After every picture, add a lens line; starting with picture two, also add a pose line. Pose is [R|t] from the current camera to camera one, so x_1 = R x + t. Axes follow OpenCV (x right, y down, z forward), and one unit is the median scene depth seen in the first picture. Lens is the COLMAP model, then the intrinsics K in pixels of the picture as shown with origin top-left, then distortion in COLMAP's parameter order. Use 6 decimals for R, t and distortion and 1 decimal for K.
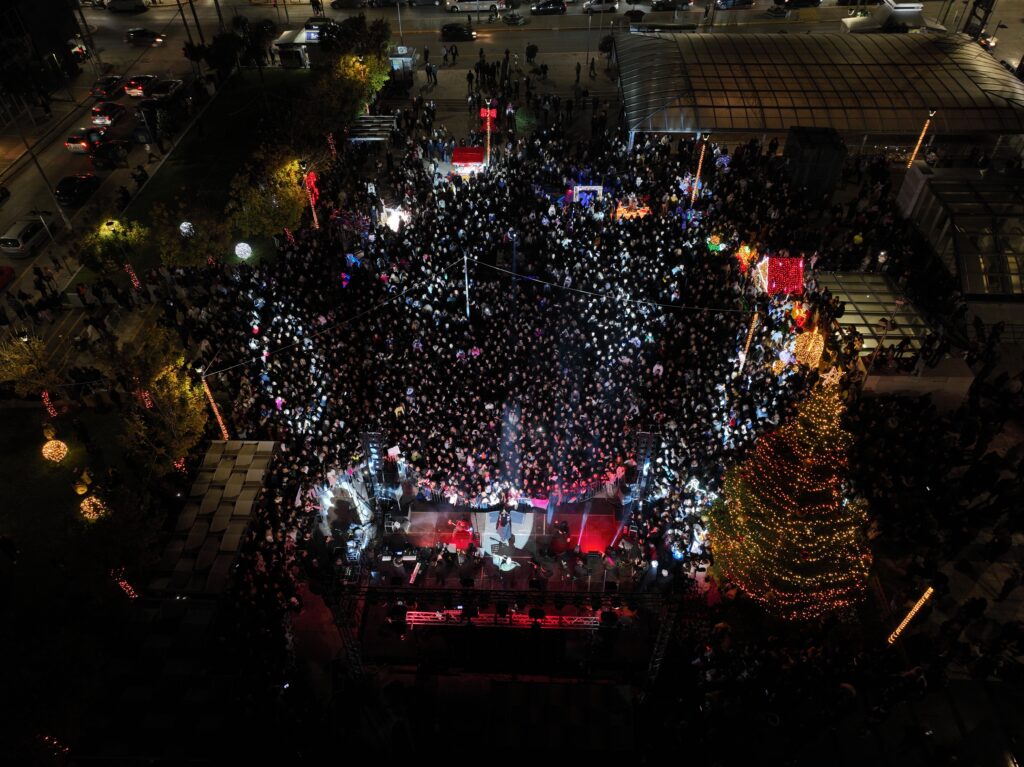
lens RADIAL K [[720.7, 0, 511.8], [0, 720.7, 385.3], [0, 0, 1]] dist [0.009873, 0.004311]
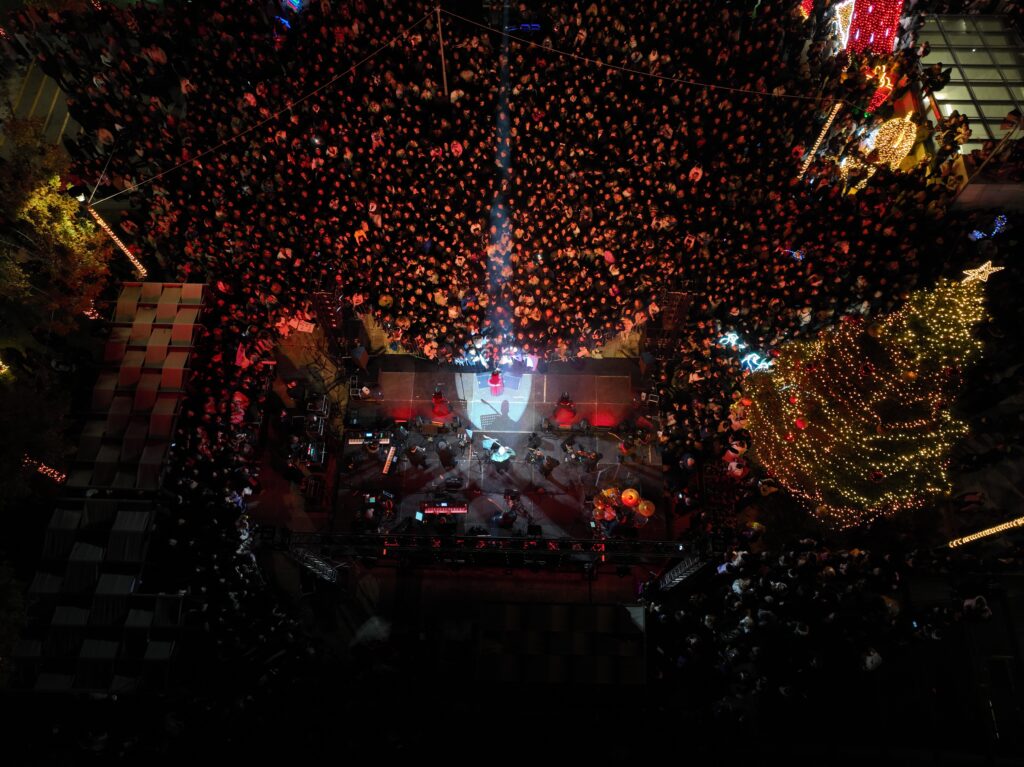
lens RADIAL K [[720.7, 0, 512.2], [0, 720.7, 381.9], [0, 0, 1]] dist [0.009873, 0.004311]
pose [[0.999958, -0.007757, 0.004853, 0.003833], [0.005415, 0.929223, 0.369479, -0.113201], [-0.007375, -0.369437, 0.929227, 0.229391]]
